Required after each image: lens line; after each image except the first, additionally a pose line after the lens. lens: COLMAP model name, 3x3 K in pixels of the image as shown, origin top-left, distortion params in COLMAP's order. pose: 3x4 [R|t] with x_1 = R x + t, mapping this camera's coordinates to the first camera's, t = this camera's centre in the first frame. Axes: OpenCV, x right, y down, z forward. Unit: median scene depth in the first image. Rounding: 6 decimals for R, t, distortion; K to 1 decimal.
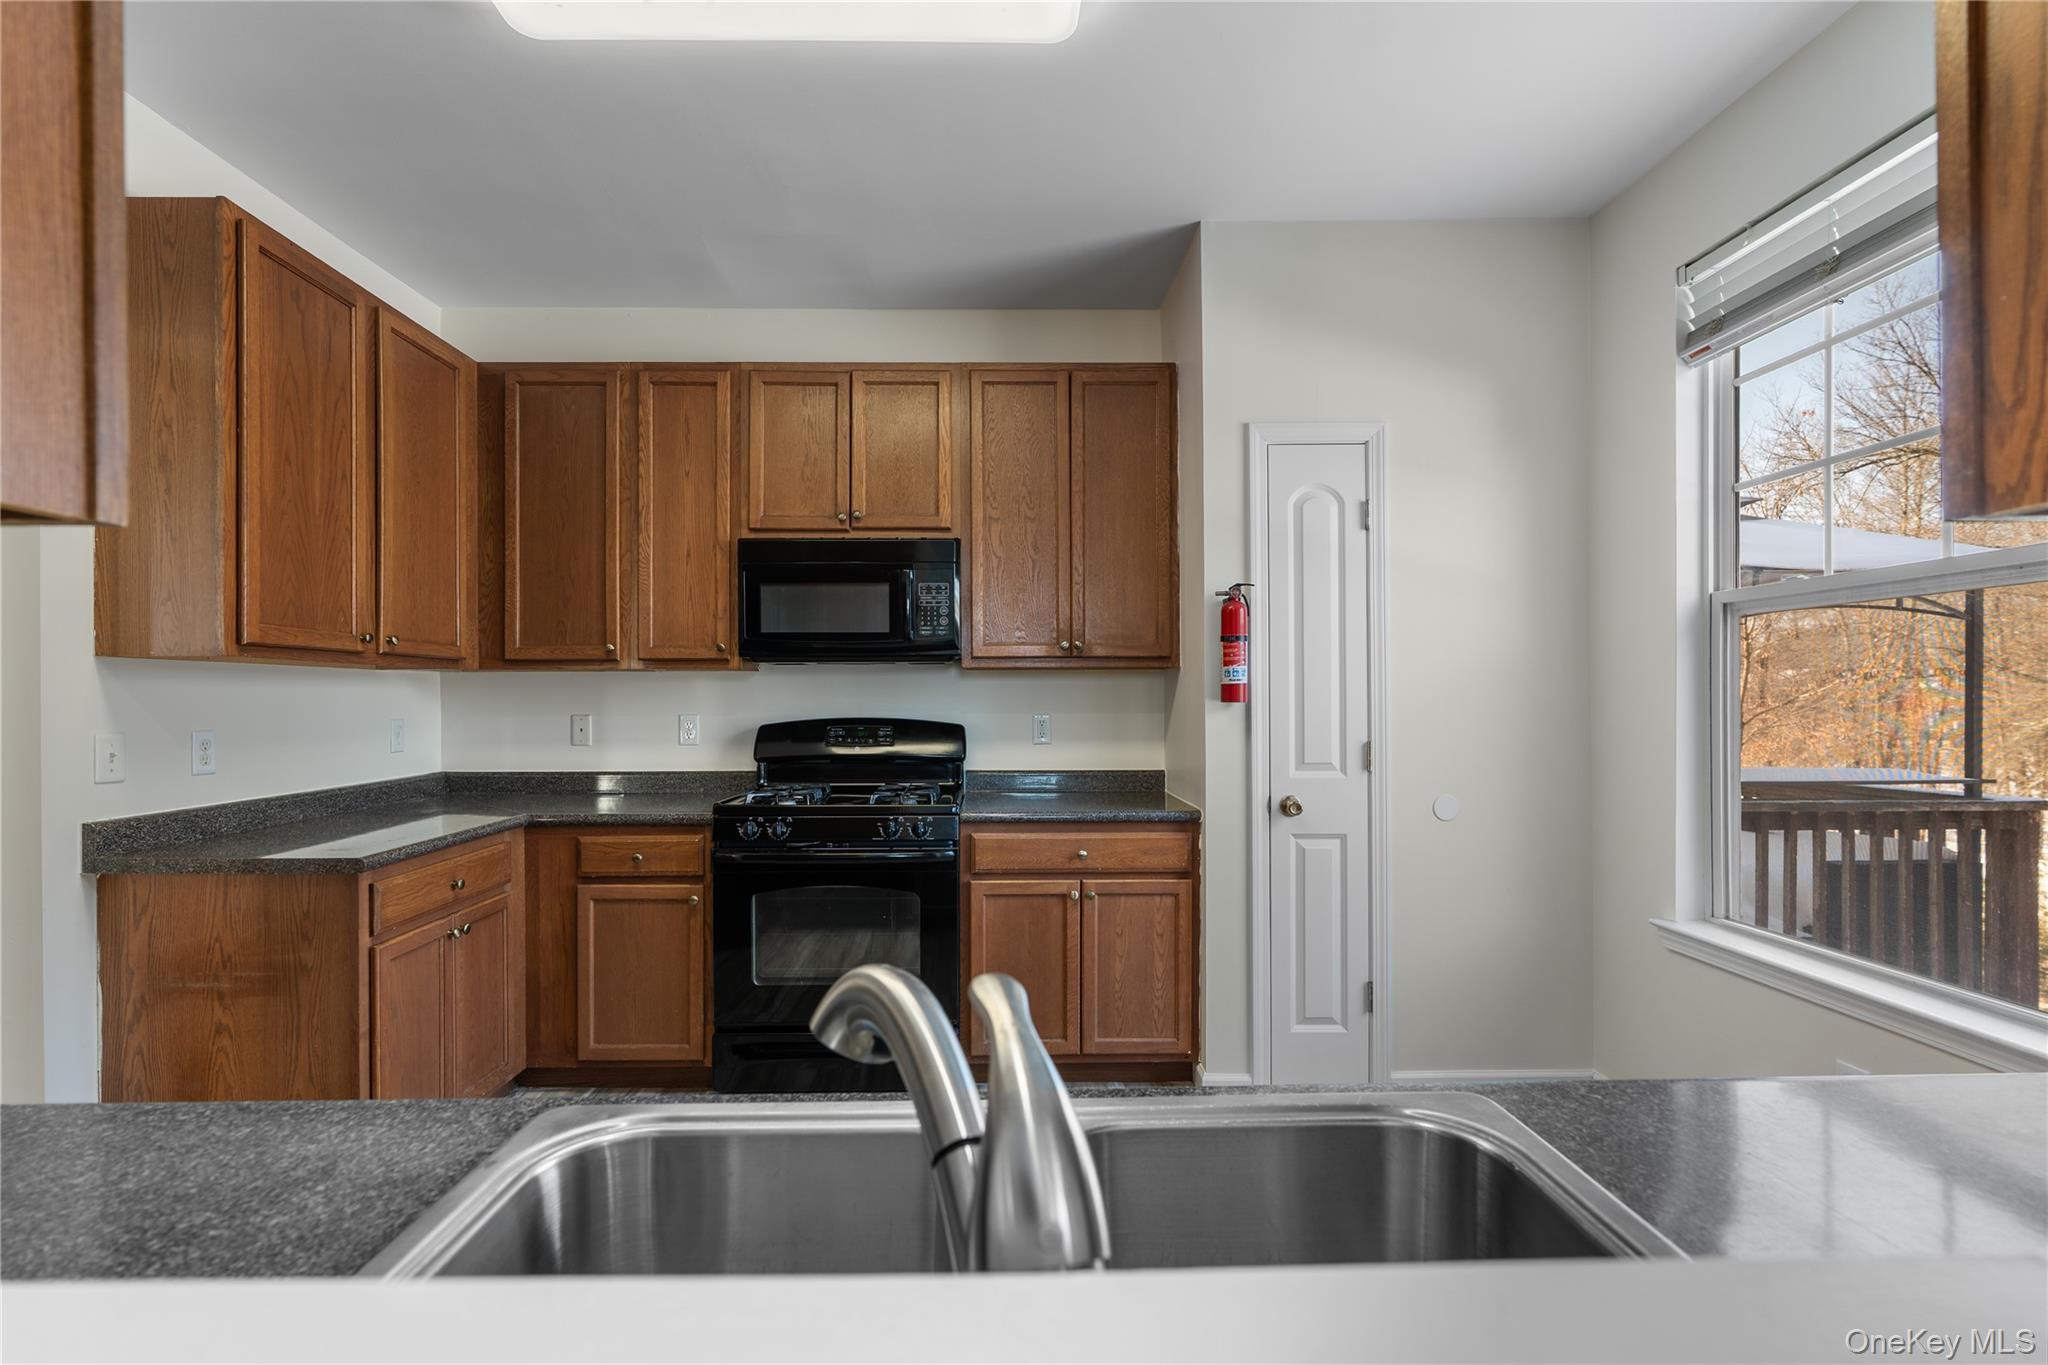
lens RADIAL K [[940.5, 0, 1020.3], [0, 940.5, 701.4], [0, 0, 1]] dist [-0.006017, 0.000797]
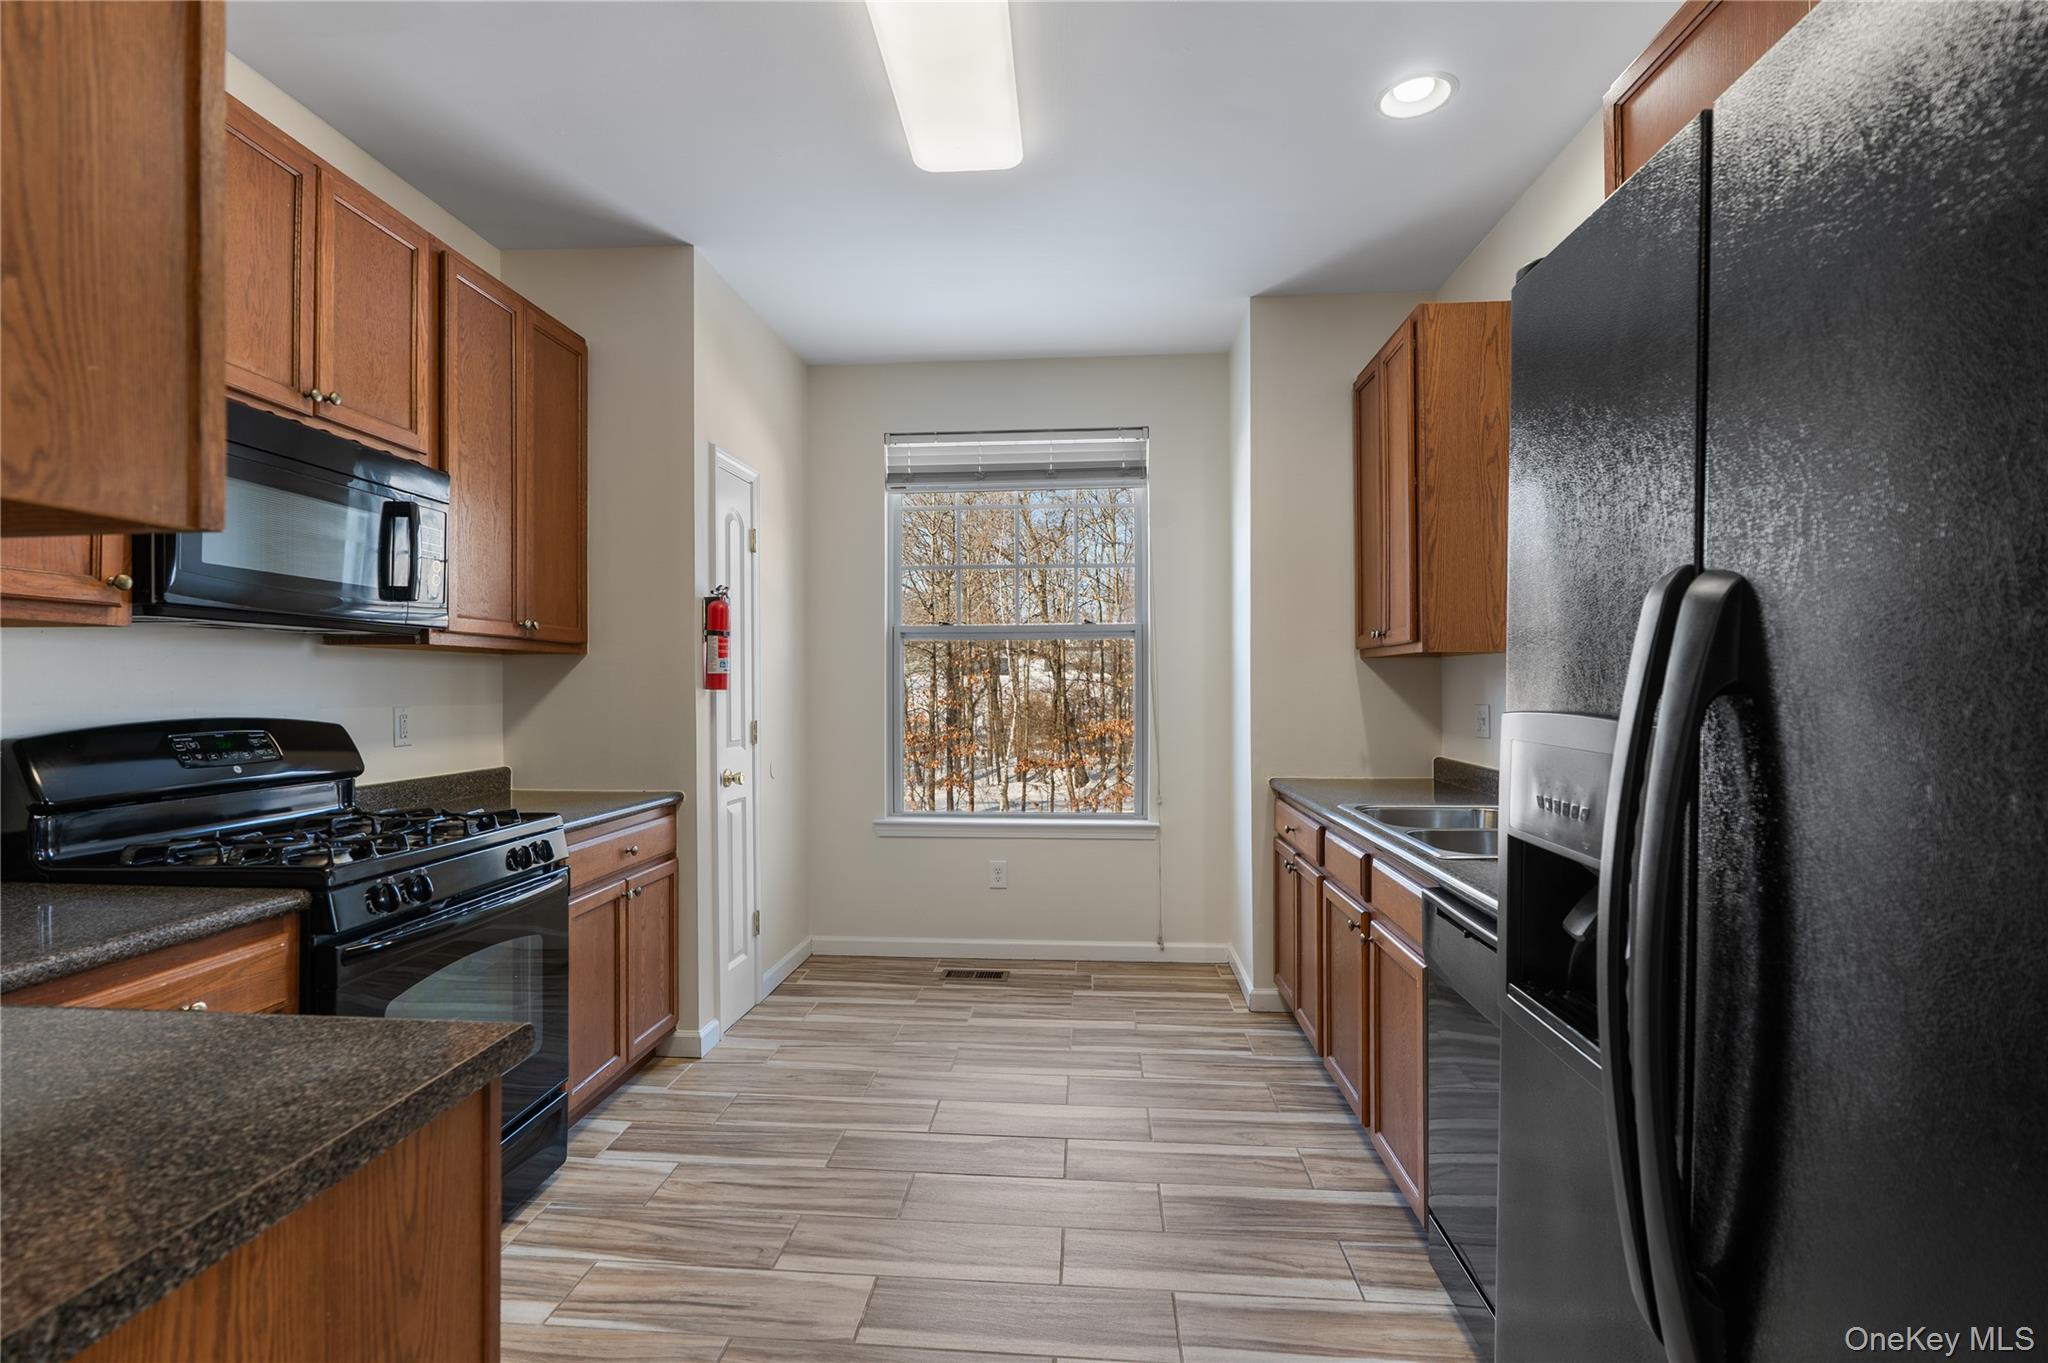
lens RADIAL K [[940.5, 0, 1019.0], [0, 940.5, 681.2], [0, 0, 1]] dist [-0.006017, 0.000797]
pose [[0.086732, 0.008687, 0.996194, -0.765318], [0.005960, 0.999940, -0.009238, 0.002499], [-0.996214, 0.006739, 0.086675, 0.477879]]
